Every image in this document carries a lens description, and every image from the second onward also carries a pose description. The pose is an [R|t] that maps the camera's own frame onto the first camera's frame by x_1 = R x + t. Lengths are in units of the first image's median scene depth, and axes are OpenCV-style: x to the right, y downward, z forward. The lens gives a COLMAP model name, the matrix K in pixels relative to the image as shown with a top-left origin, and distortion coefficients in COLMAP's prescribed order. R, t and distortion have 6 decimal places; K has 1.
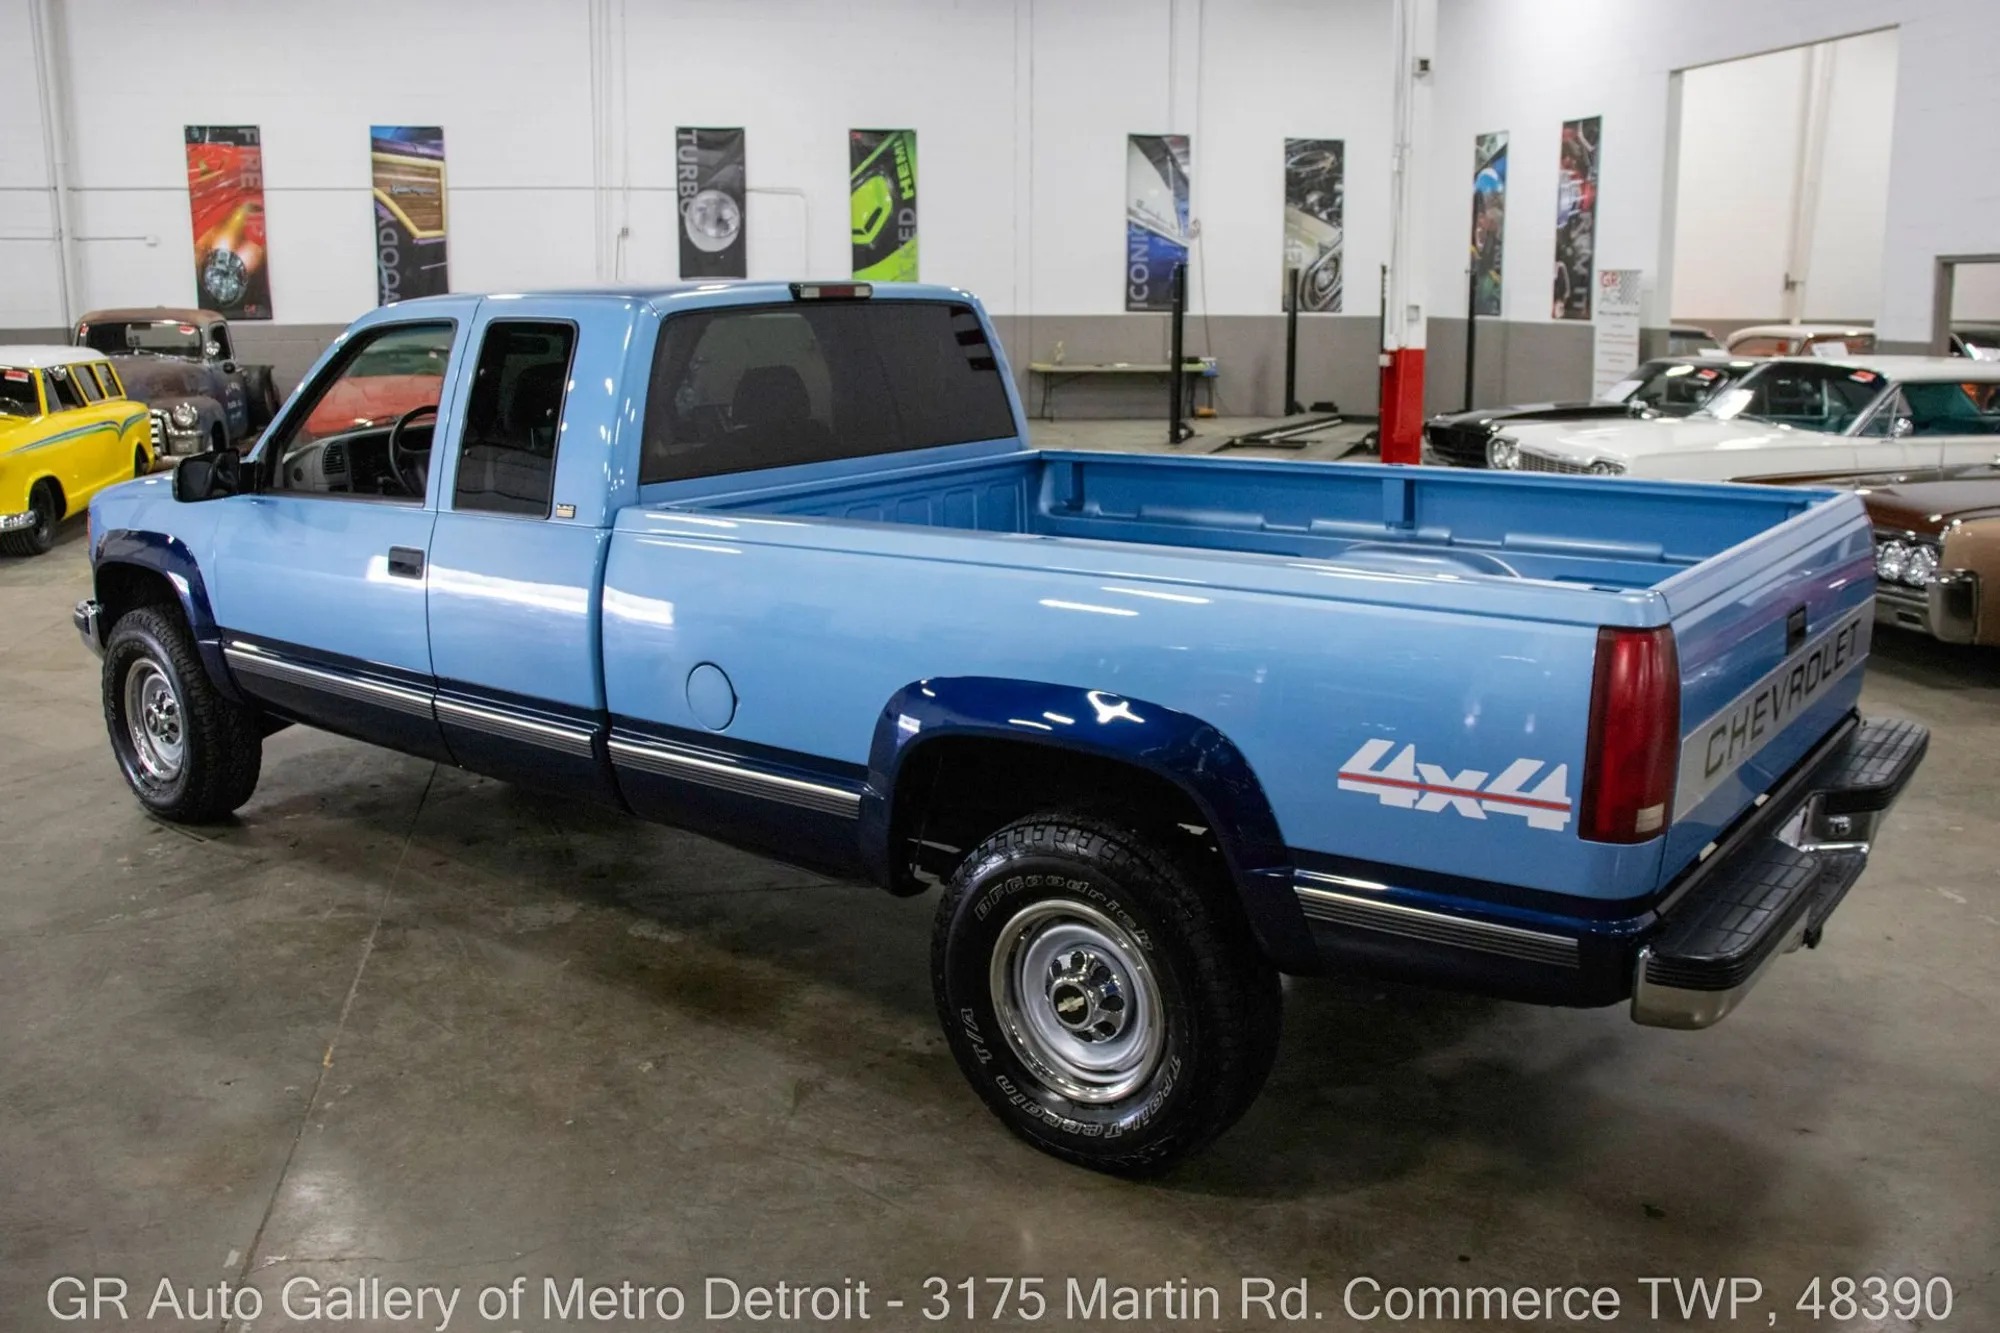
lens RADIAL K [[1754.8, 0, 1003.1], [0, 1754.8, 649.7], [0, 0, 1]] dist [-0.146945, 0.147479]
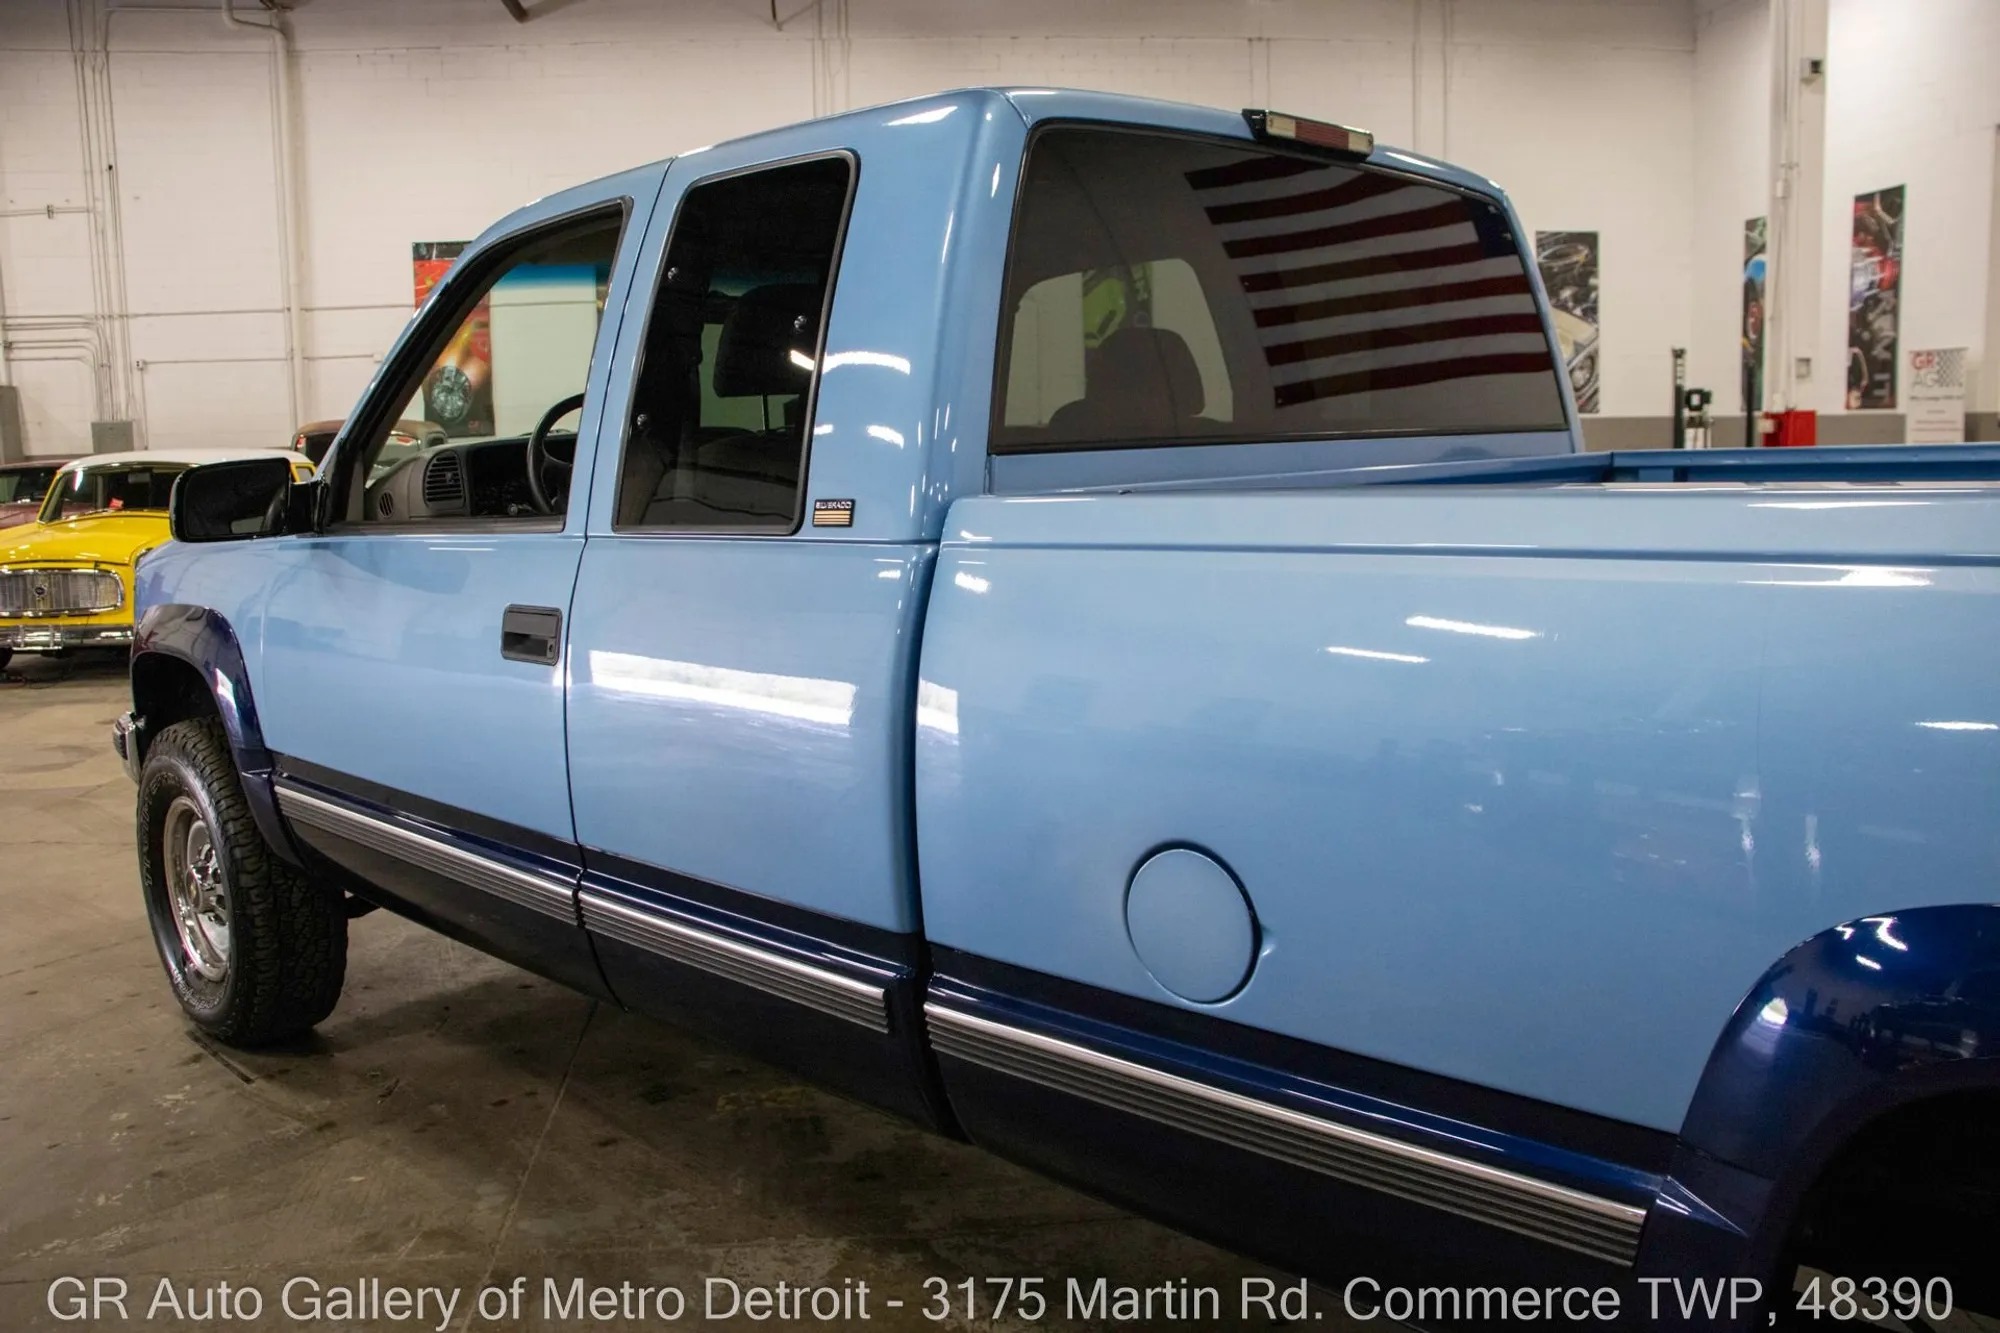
lens RADIAL K [[1638.8, 0, 1000.0], [0, 1638.8, 666.5], [0, 0, 1]] dist [-0.165531, 0.140639]
pose [[0.993476, -0.006309, -0.113867, -0.114844], [-0.000894, 0.998007, -0.063097, -0.006813], [0.114039, 0.062787, 0.991490, 0.415525]]
